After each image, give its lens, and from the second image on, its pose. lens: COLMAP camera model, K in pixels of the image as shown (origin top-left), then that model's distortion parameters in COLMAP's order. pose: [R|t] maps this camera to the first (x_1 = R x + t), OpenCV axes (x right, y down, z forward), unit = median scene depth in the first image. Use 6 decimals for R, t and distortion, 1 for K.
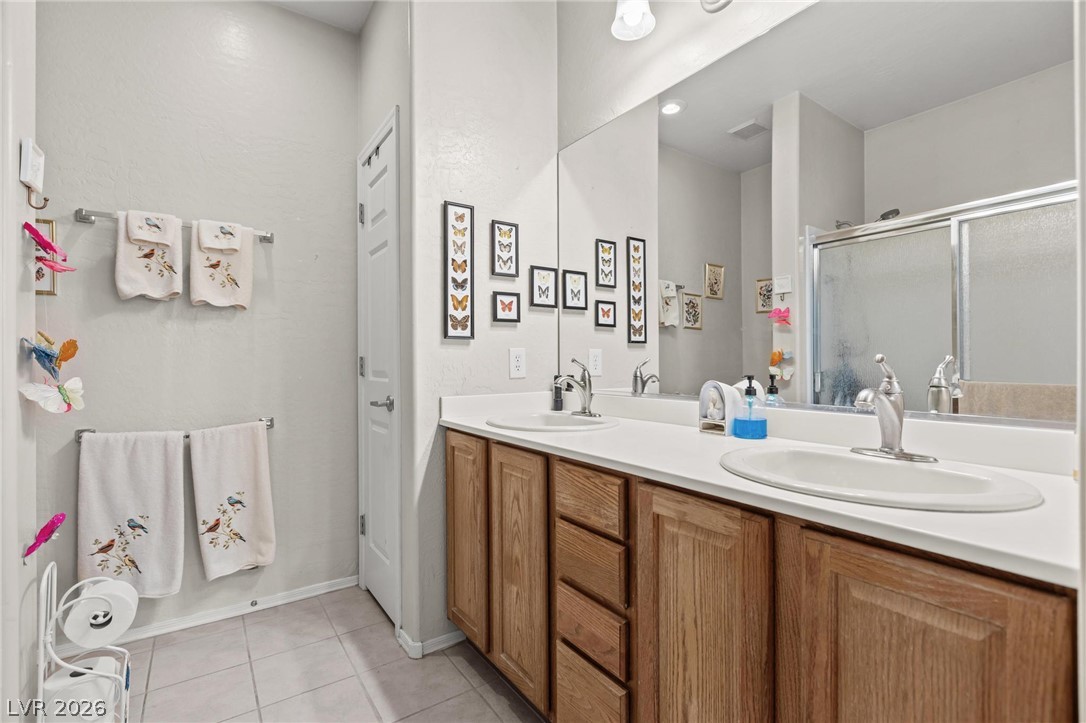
lens RADIAL K [[497.9, 0, 540.7], [0, 497.9, 357.5], [0, 0, 1]] dist [-0.010240, 0.000110]
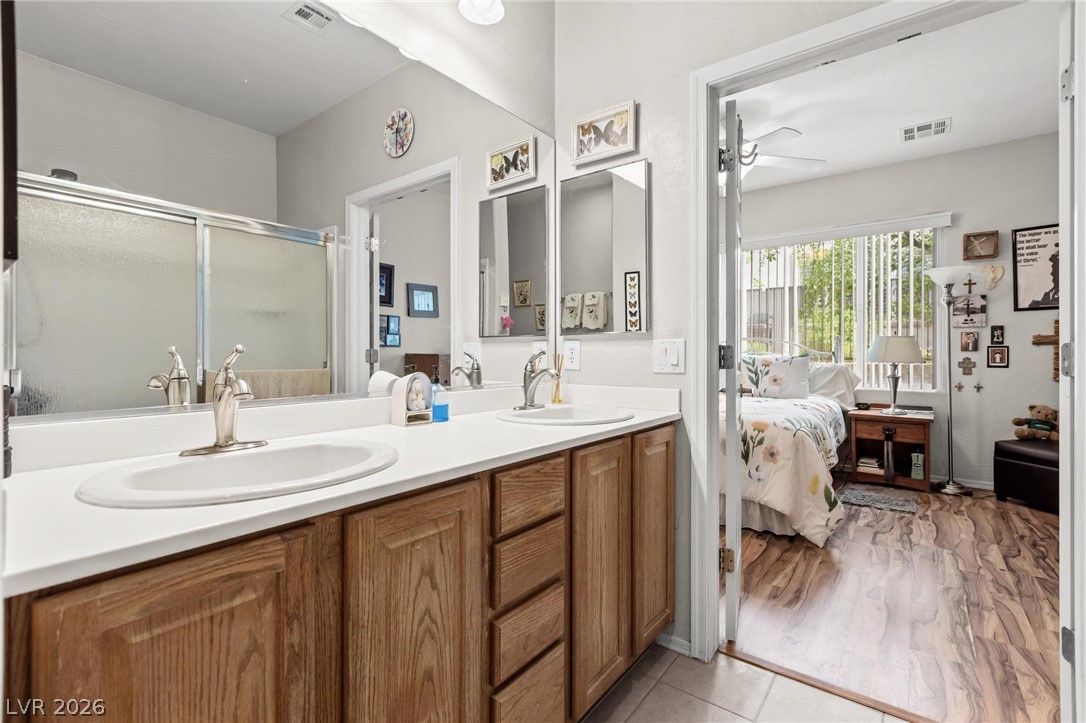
lens RADIAL K [[503.2, 0, 544.1], [0, 503.2, 359.6], [0, 0, 1]] dist [0.002559, 0.000487]
pose [[-0.326632, -0.001666, 0.945150, -0.767751], [-0.007094, 0.999975, -0.000689, 0.023506], [-0.945125, -0.006930, -0.326636, 1.208265]]
